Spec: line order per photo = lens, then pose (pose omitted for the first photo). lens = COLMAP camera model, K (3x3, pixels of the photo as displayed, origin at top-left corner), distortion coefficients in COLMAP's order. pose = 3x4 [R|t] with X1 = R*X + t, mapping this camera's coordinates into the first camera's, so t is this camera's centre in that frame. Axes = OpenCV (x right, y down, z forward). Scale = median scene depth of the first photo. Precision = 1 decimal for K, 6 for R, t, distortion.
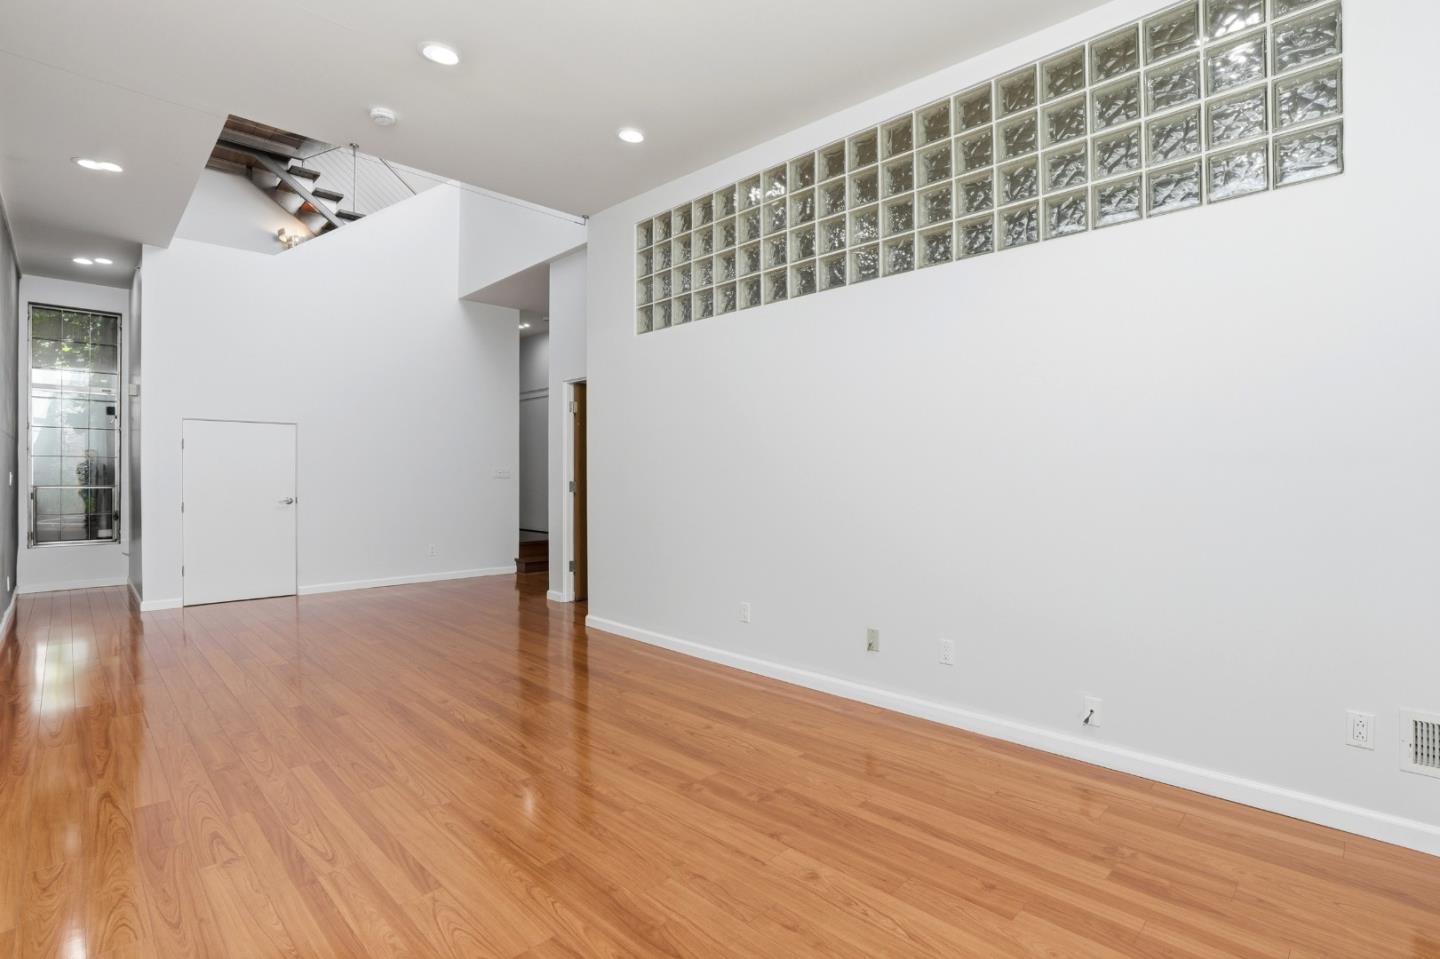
lens RADIAL K [[681.1, 0, 730.8], [0, 681.1, 485.7], [0, 0, 1]] dist [-0.028093, 0.003947]
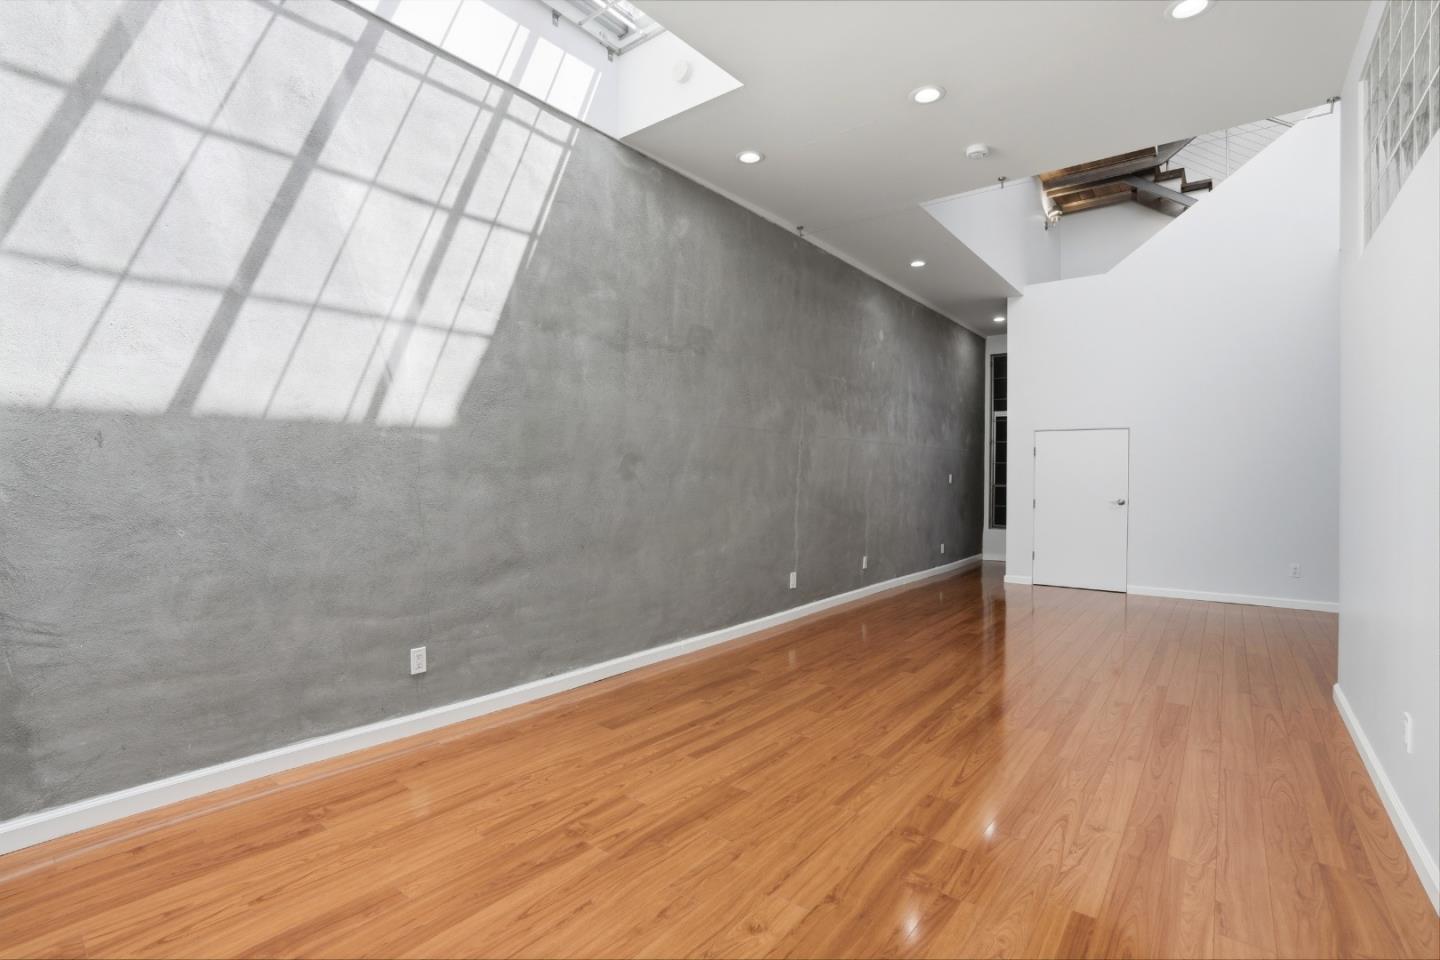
lens RADIAL K [[681.1, 0, 728.2], [0, 681.1, 473.4], [0, 0, 1]] dist [-0.028093, 0.003947]
pose [[0.121487, -0.009170, -0.992551, 0.659912], [-0.017096, 0.999790, -0.011329, 0.001989], [0.992446, 0.018345, 0.121305, 0.570710]]
